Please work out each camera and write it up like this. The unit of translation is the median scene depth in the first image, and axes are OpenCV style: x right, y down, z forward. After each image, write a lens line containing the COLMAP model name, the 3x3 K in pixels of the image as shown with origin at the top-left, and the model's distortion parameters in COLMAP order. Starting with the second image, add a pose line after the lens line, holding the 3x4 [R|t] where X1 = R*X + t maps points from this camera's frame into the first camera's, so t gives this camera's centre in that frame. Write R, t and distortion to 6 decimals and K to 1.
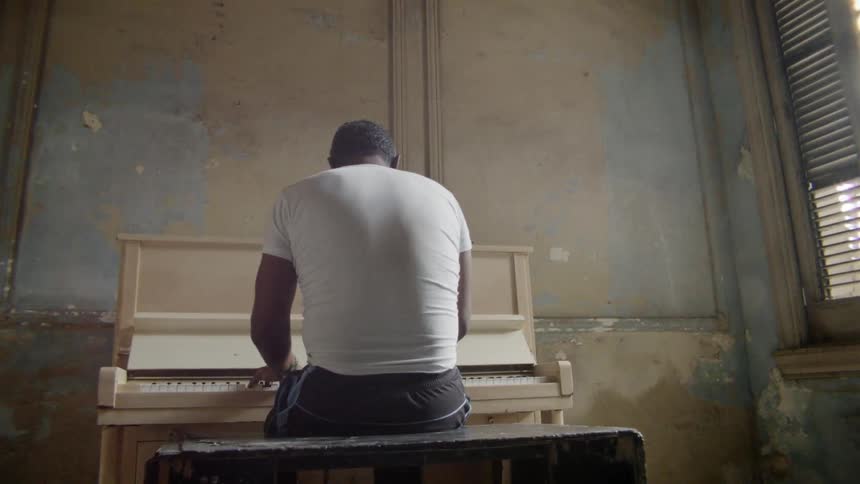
lens RADIAL K [[656.3, 0, 426.0], [0, 656.3, 235.5], [0, 0, 1]] dist [-0.161265, 0.158988]
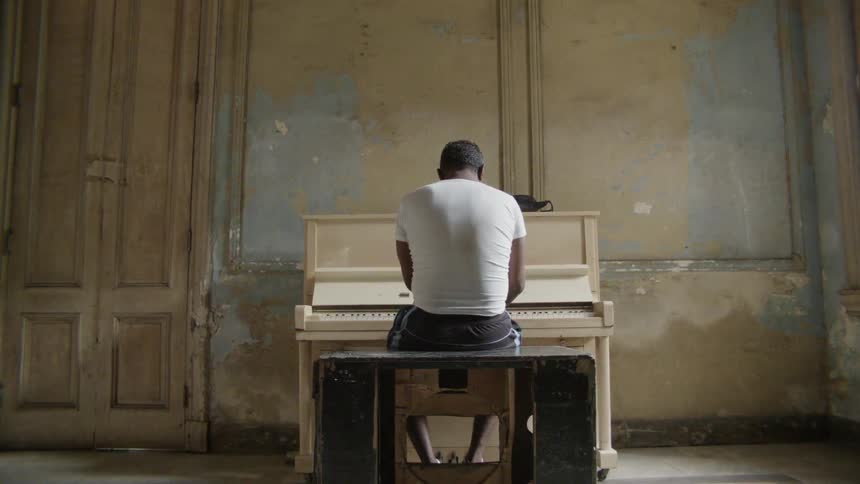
lens RADIAL K [[656.3, 0, 426.0], [0, 656.3, 235.5], [0, 0, 1]] dist [-0.161265, 0.158988]
pose [[0.958185, -0.010106, -0.285969, 0.181268], [0.048696, 0.990558, 0.128158, -0.105667], [0.281974, -0.136724, 0.949630, -0.296513]]
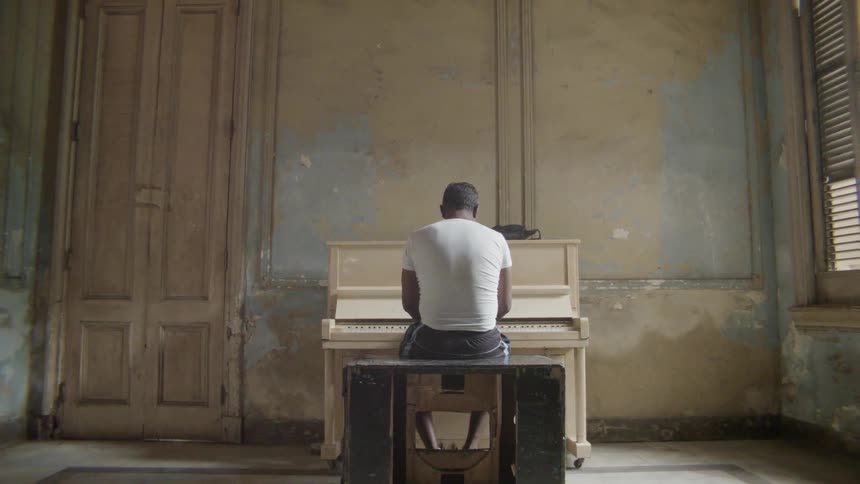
lens RADIAL K [[656.3, 0, 426.0], [0, 656.3, 235.5], [0, 0, 1]] dist [-0.161265, 0.158988]
pose [[0.956147, -0.004453, -0.292853, 0.237763], [0.043261, 0.991064, 0.126173, -0.179353], [0.289674, -0.133309, 0.947796, -0.484270]]
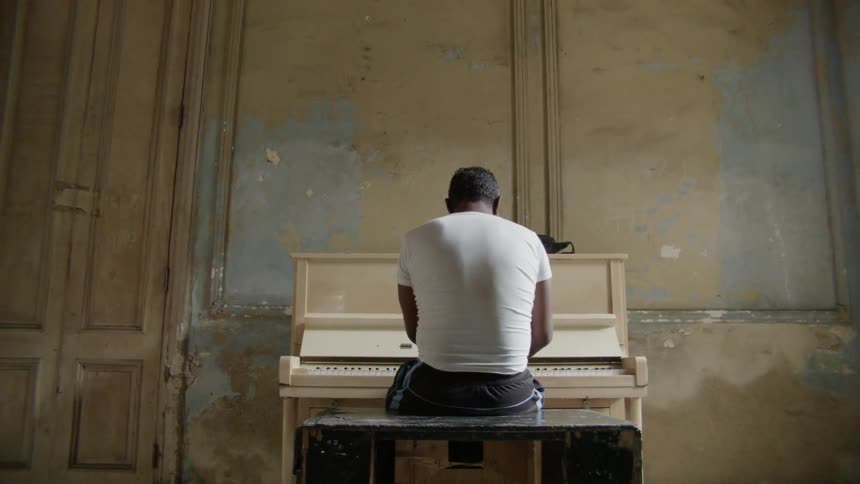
lens RADIAL K [[659.1, 0, 426.9], [0, 659.1, 240.8], [0, 0, 1]] dist [-0.165988, 0.163248]
pose [[0.959577, -0.011795, -0.281199, 0.131544], [0.031719, 0.997288, 0.066408, -0.084090], [0.279653, -0.072643, 0.957349, -0.174290]]
